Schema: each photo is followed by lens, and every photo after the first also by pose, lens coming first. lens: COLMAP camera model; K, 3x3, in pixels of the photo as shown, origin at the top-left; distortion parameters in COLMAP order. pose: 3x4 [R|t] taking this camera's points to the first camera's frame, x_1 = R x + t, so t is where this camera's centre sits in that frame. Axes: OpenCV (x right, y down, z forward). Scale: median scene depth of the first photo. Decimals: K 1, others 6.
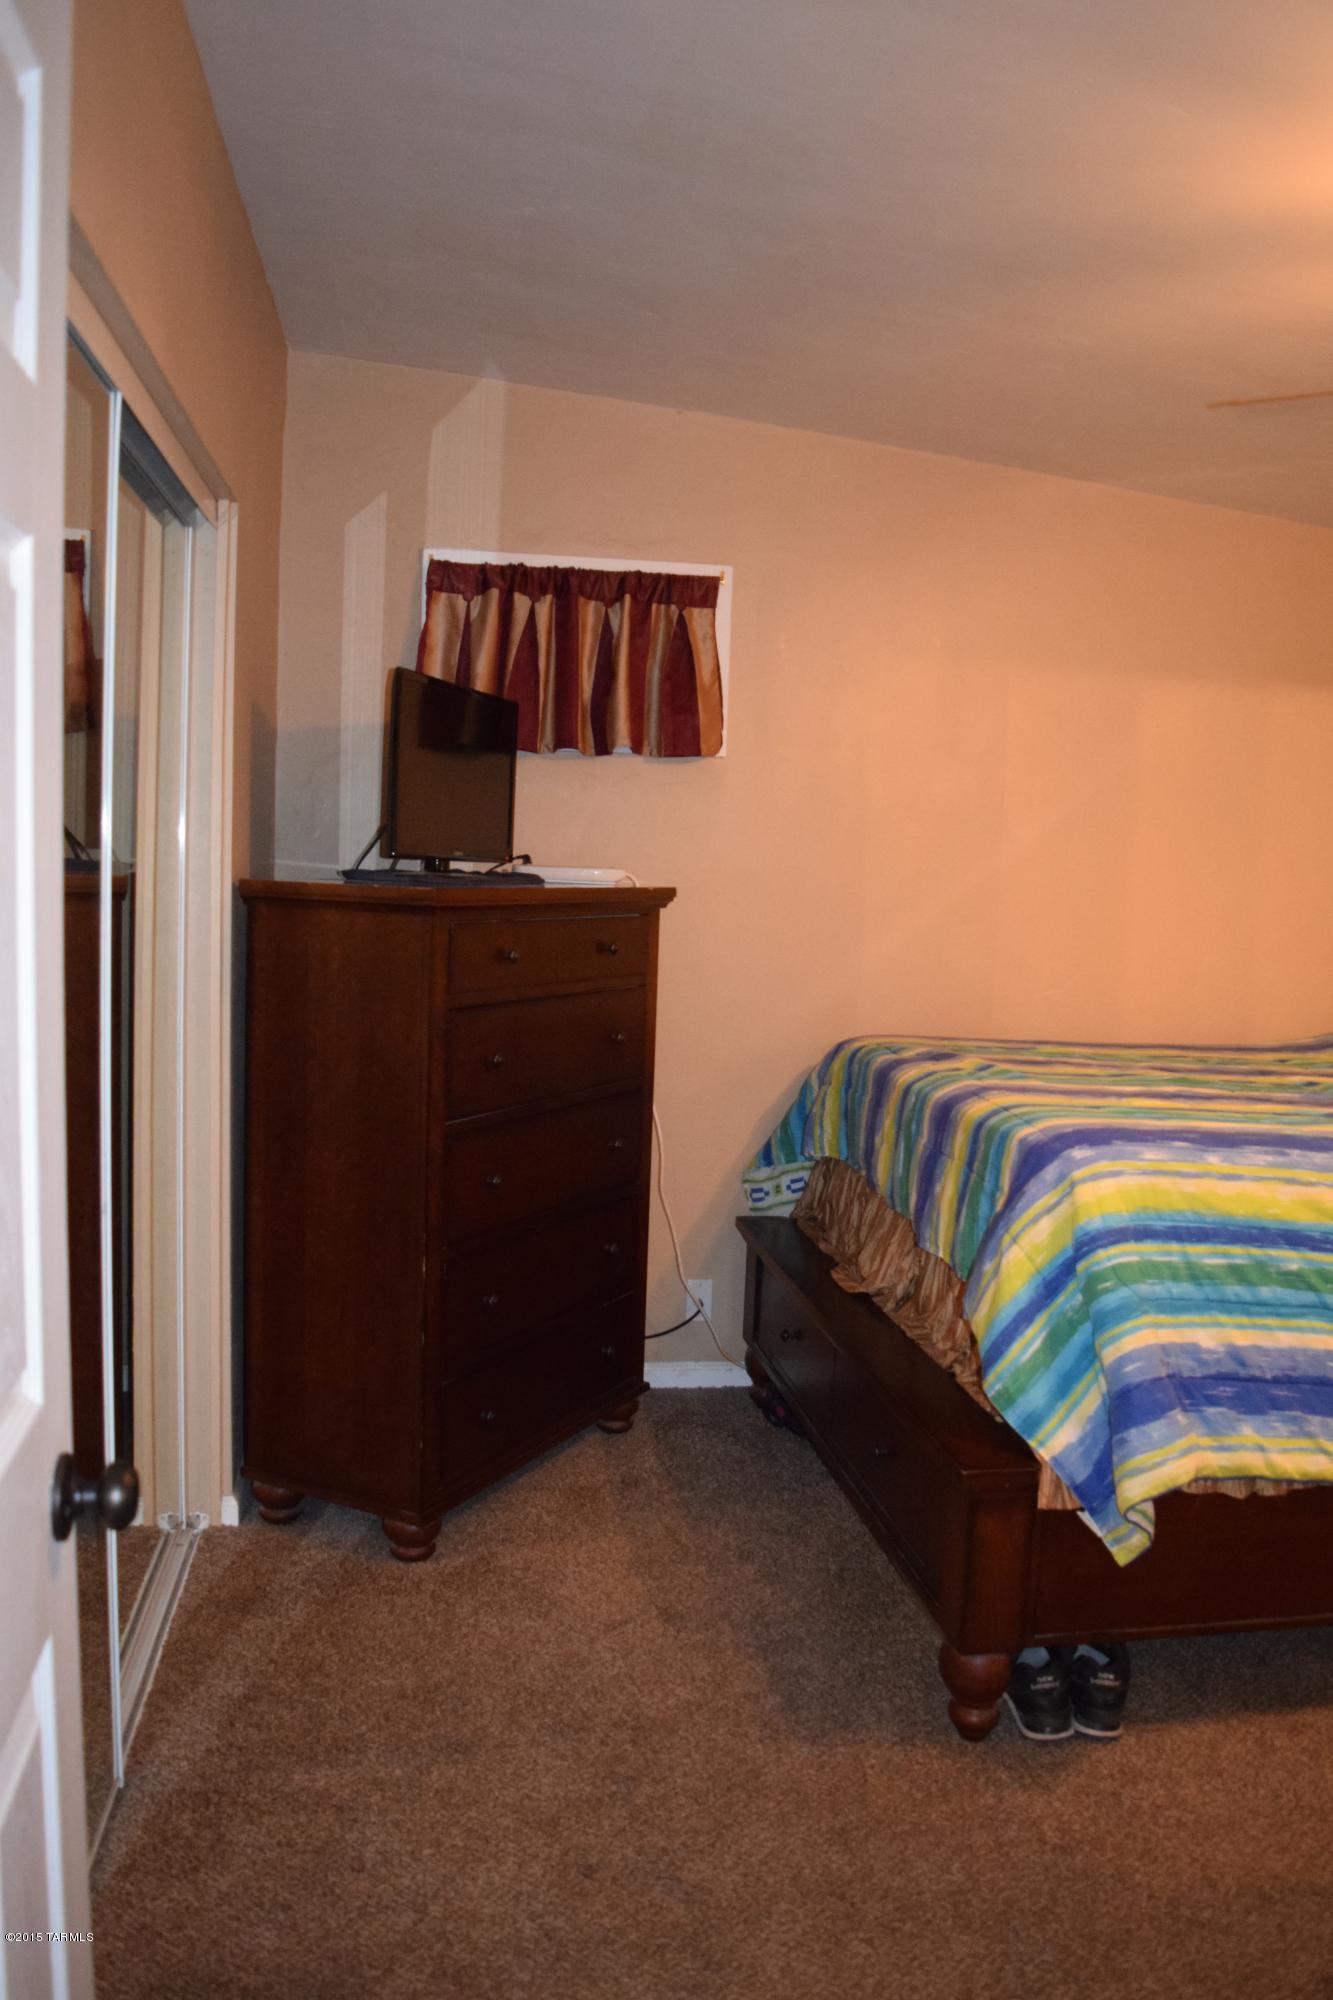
lens RADIAL K [[1586.2, 0, 652.1], [0, 1586.2, 990.6], [0, 0, 1]] dist [-0.088271, 0.013442]
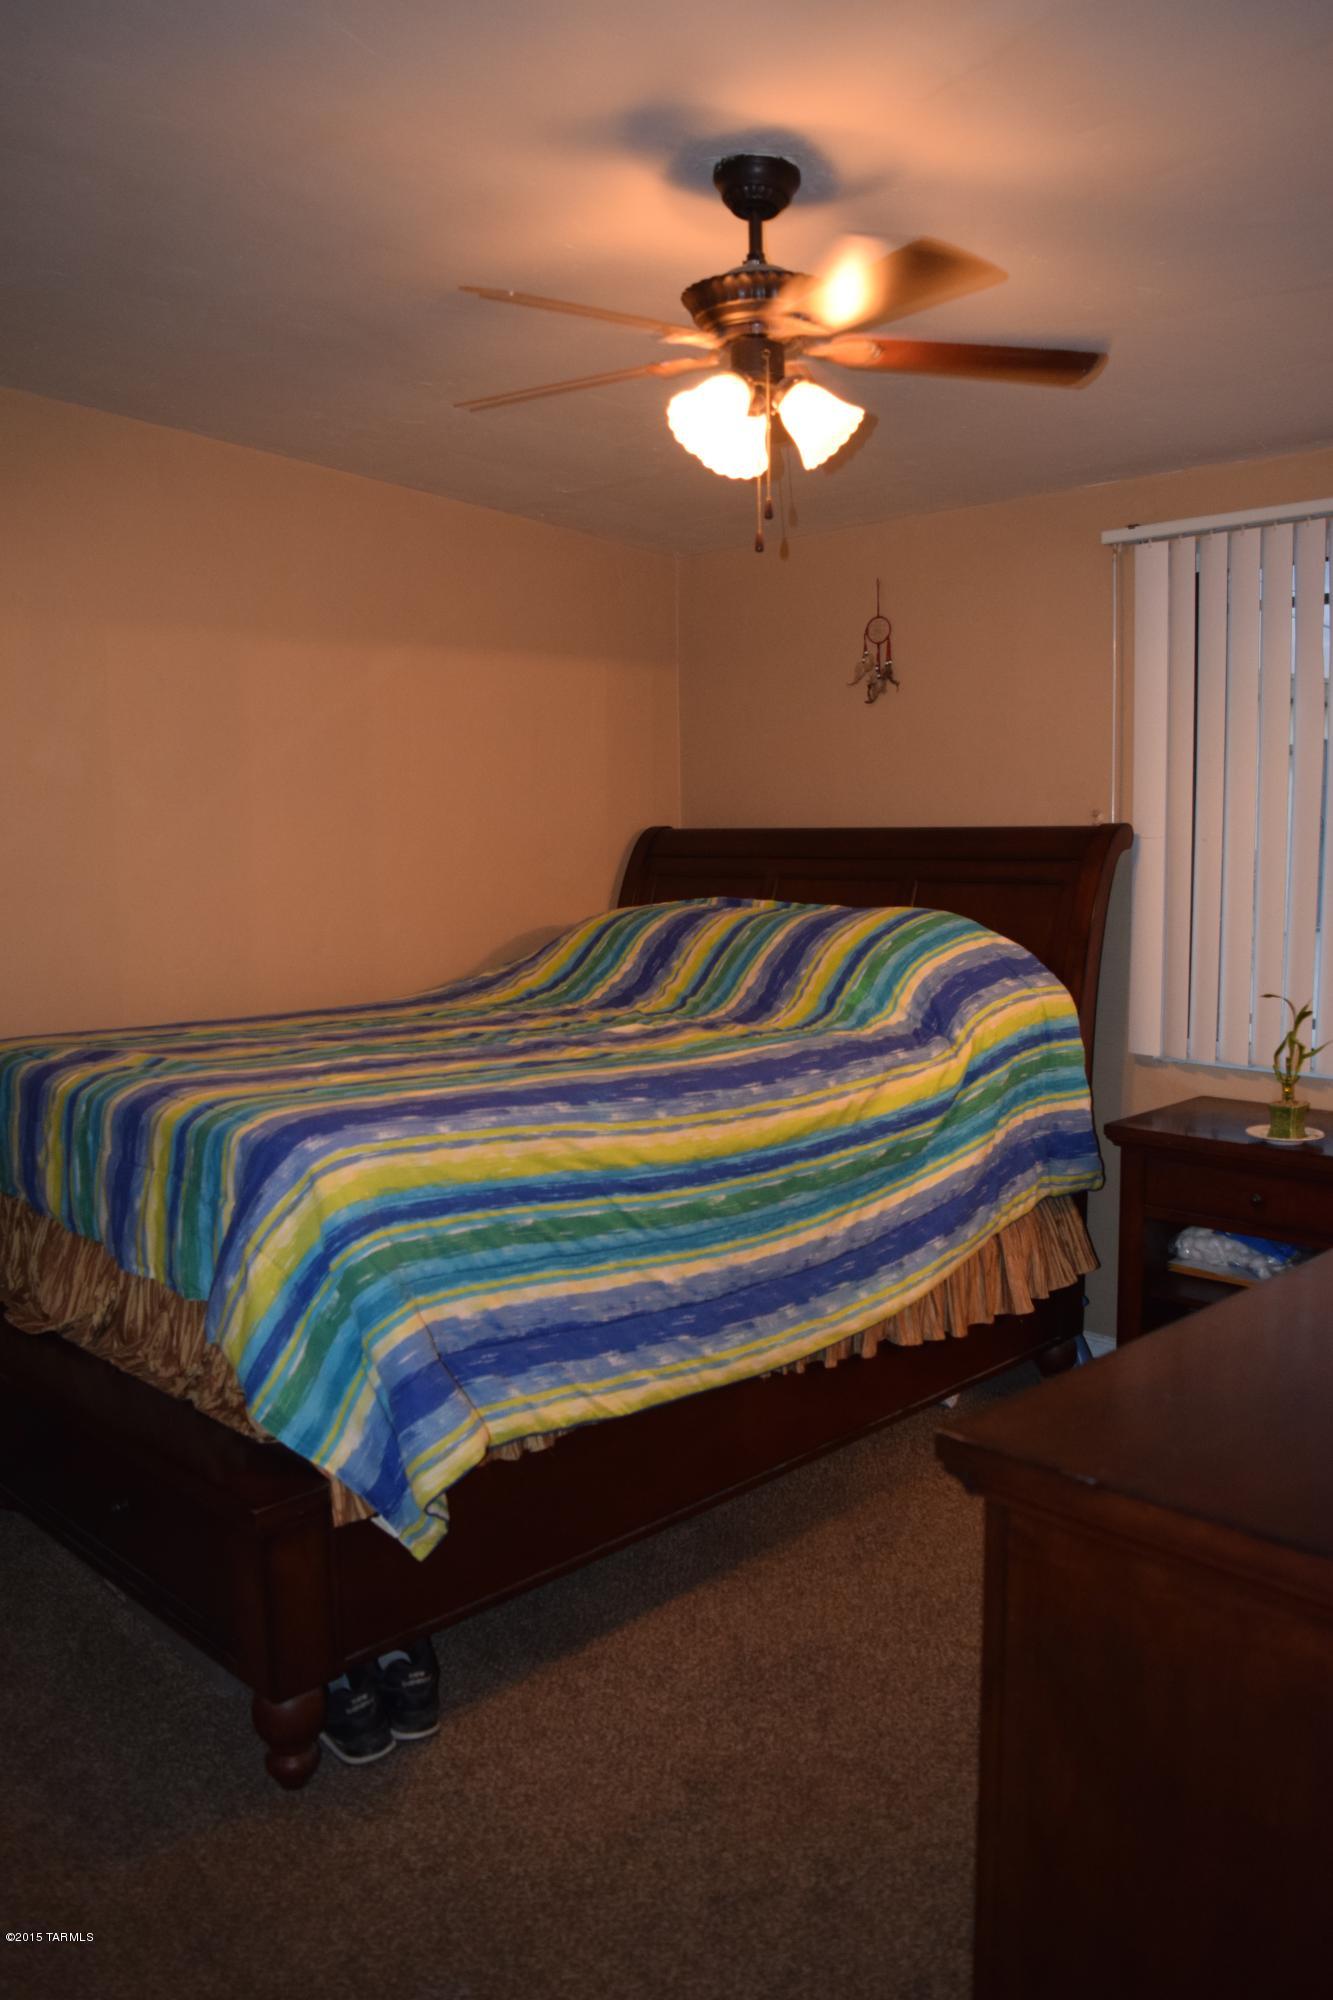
lens RADIAL K [[1586.2, 0, 652.1], [0, 1586.2, 990.6], [0, 0, 1]] dist [-0.088271, 0.013442]
pose [[0.812384, -0.109662, 0.572718, -0.095322], [0.093841, 0.993942, 0.057205, -0.022869], [-0.575522, 0.007272, 0.817754, 0.116211]]
